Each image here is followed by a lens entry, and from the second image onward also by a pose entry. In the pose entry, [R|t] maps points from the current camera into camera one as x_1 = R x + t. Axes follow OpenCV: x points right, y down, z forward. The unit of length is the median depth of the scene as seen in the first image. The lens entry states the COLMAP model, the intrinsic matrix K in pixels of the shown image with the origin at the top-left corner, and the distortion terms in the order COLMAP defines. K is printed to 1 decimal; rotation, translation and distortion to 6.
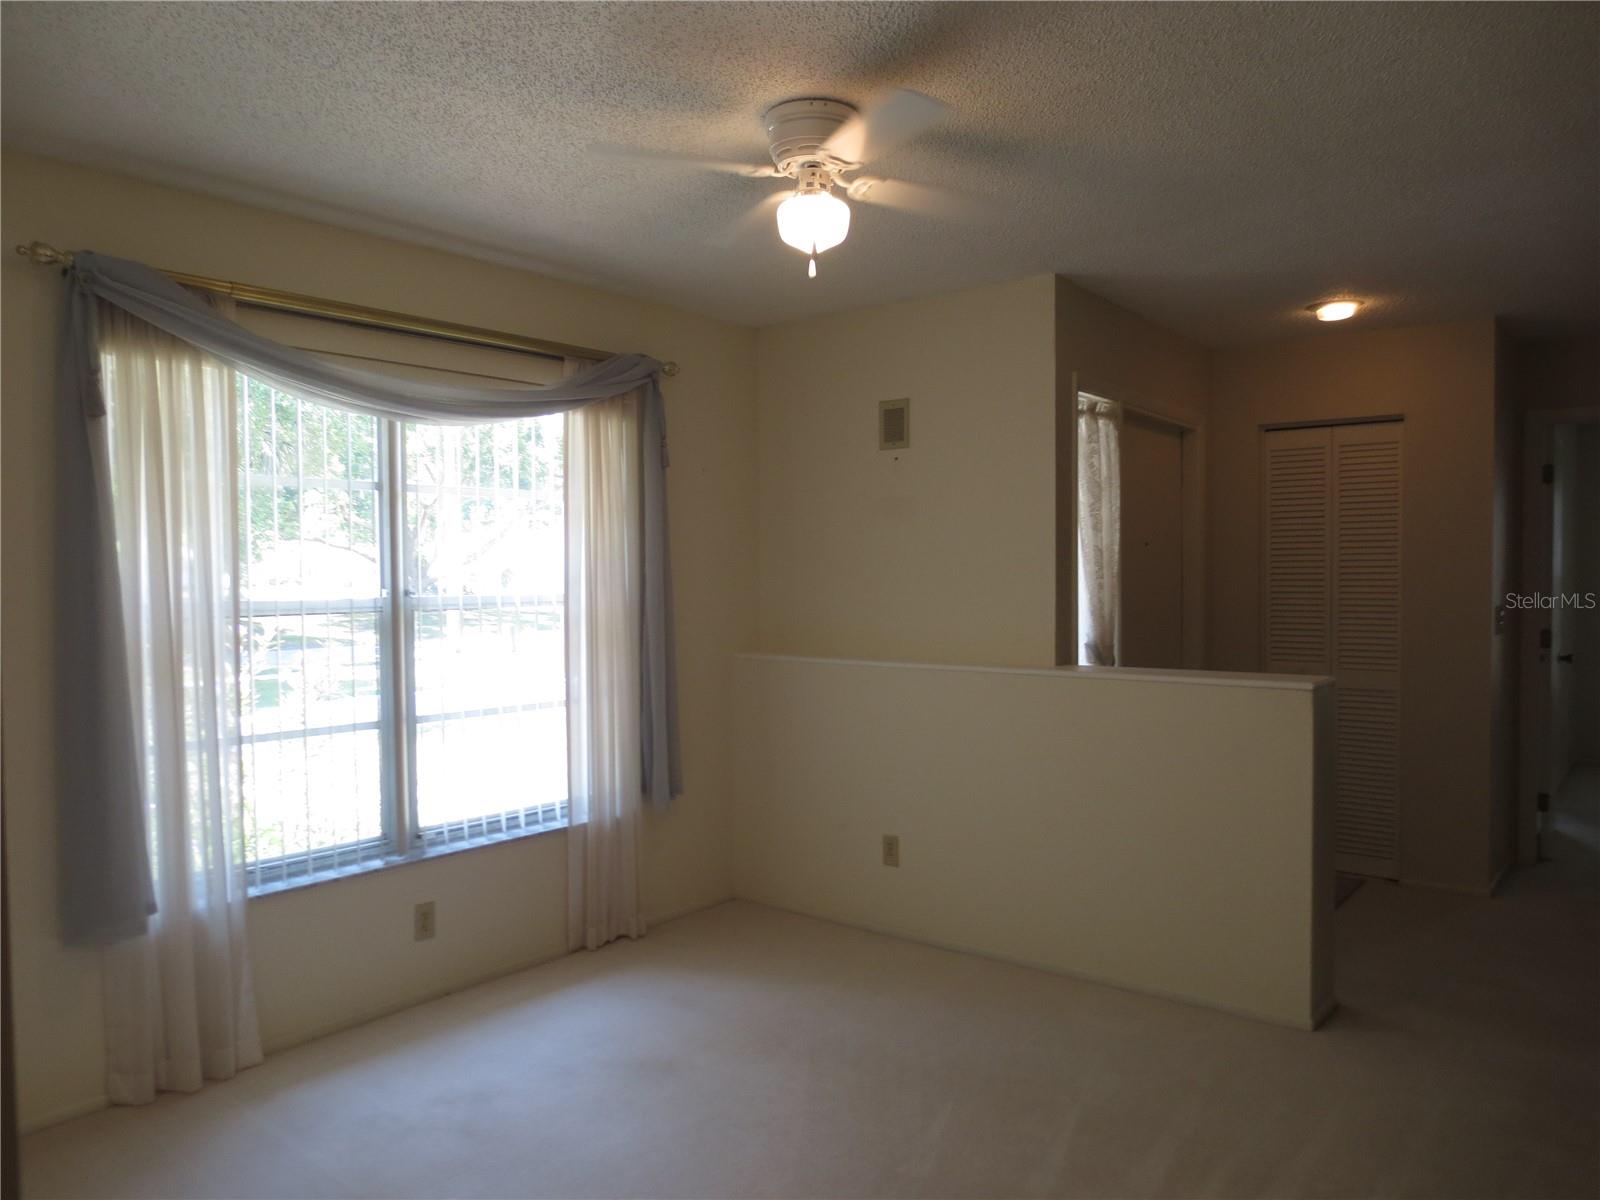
lens RADIAL K [[1139.3, 0, 795.0], [0, 1139.3, 606.2], [0, 0, 1]] dist [-0.013154, 0.000120]
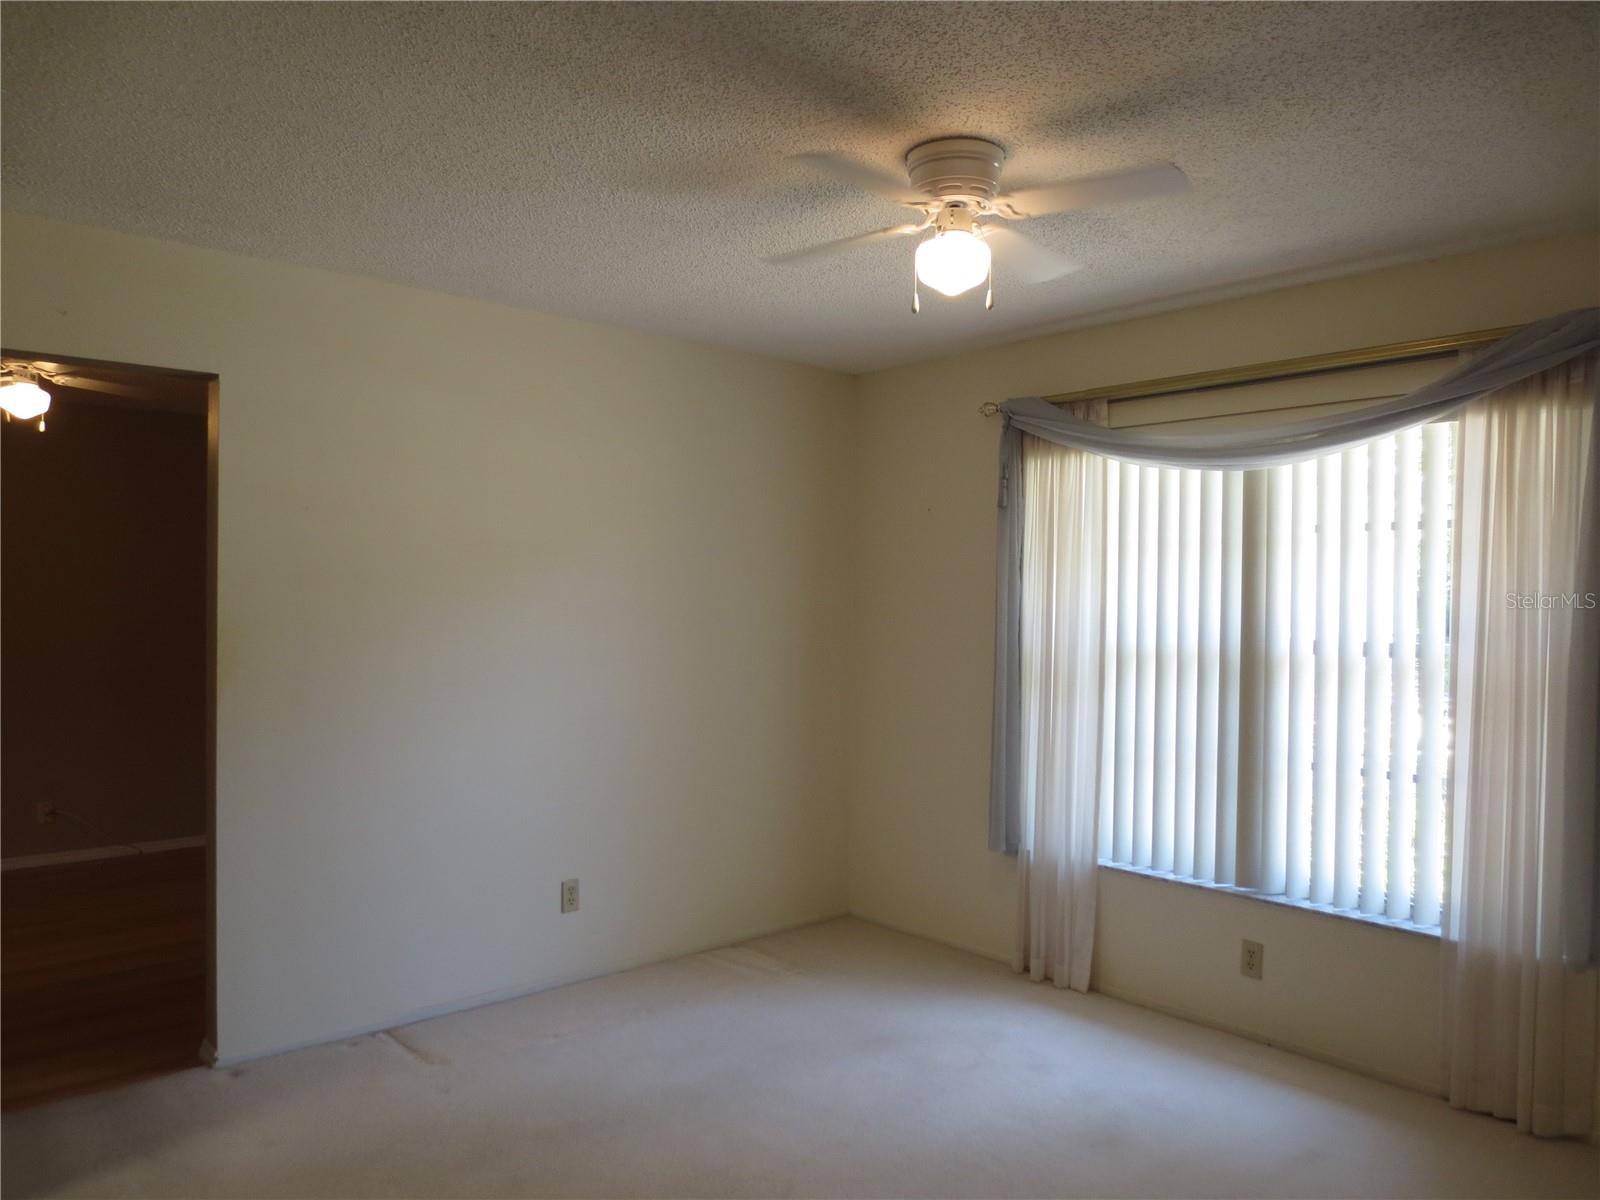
lens RADIAL K [[1139.3, 0, 795.0], [0, 1139.3, 606.2], [0, 0, 1]] dist [-0.013154, 0.000120]
pose [[-0.160268, 0.009500, -0.987028, 0.652158], [-0.045915, 0.998800, 0.017068, -0.030422], [0.986005, 0.048055, -0.159640, 0.668822]]
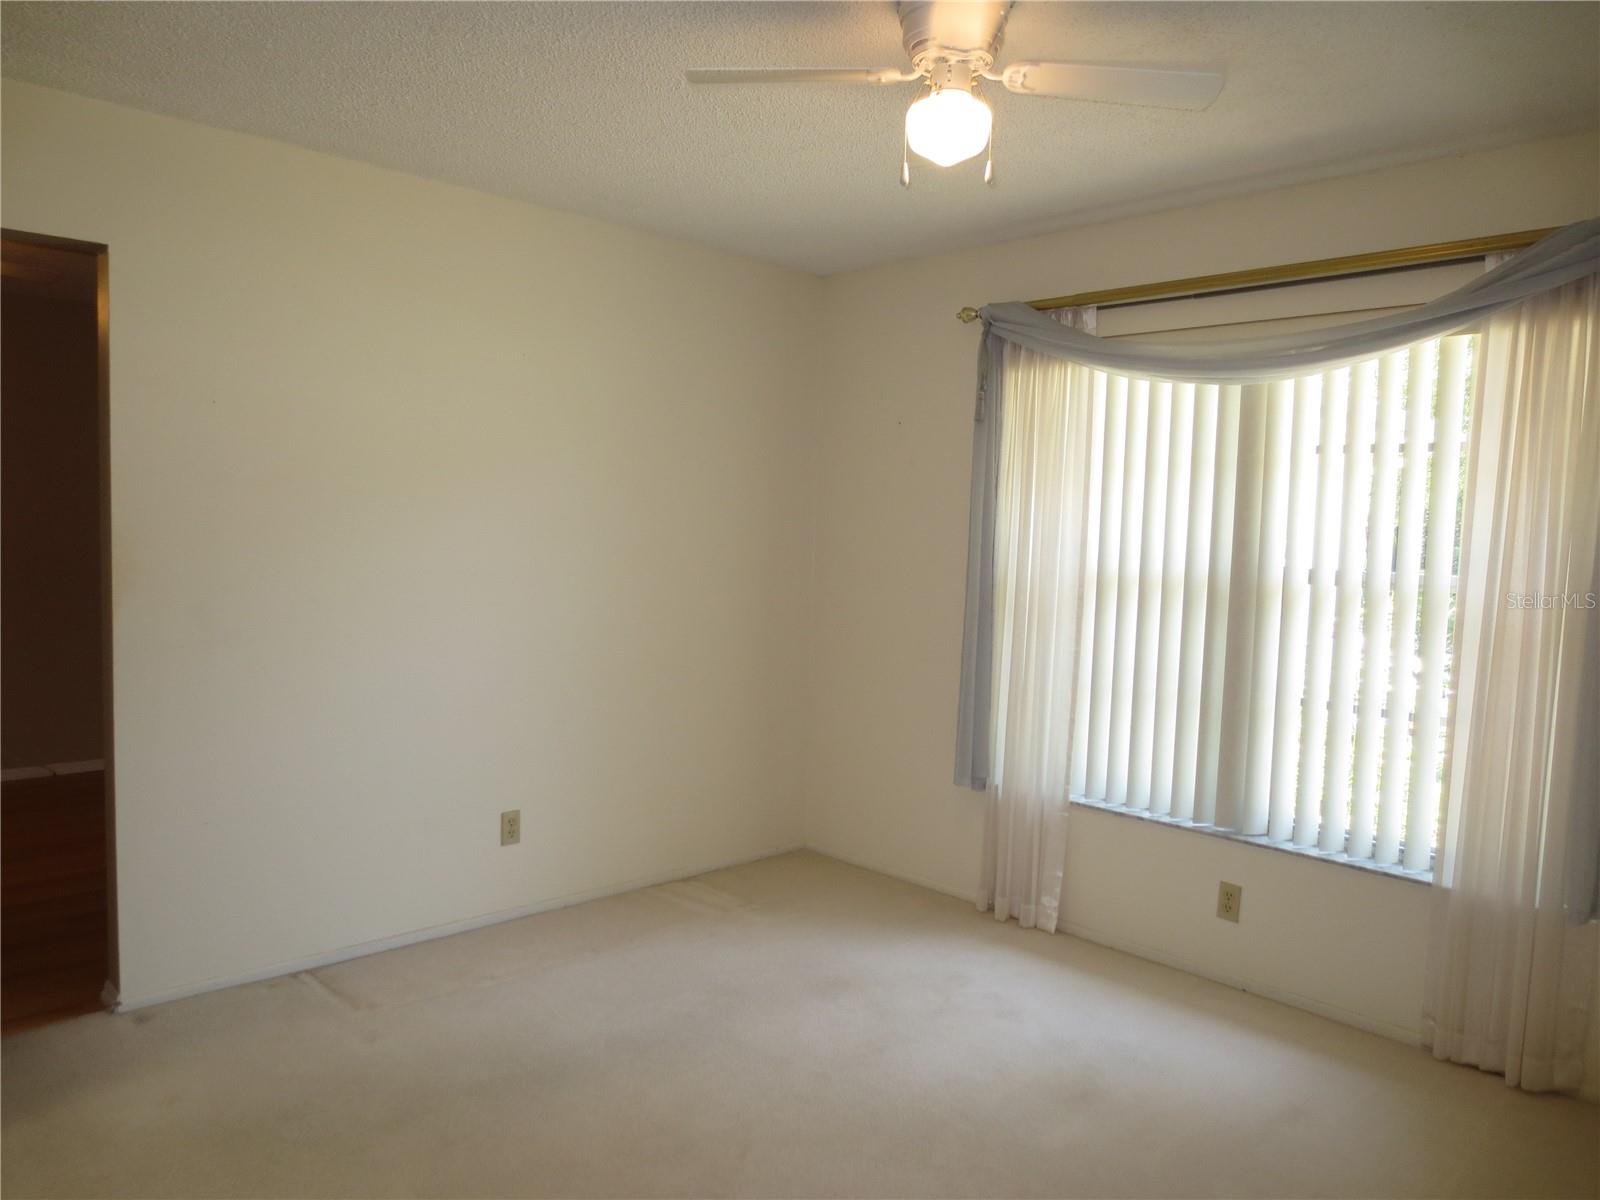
lens RADIAL K [[1143.9, 0, 793.0], [0, 1143.9, 603.9], [0, 0, 1]] dist [-0.004483, -0.000197]
pose [[-0.121699, 0.070767, -0.990041, 0.589276], [-0.065463, 0.994711, 0.079148, -0.023403], [0.990406, 0.074444, -0.116422, 0.652708]]
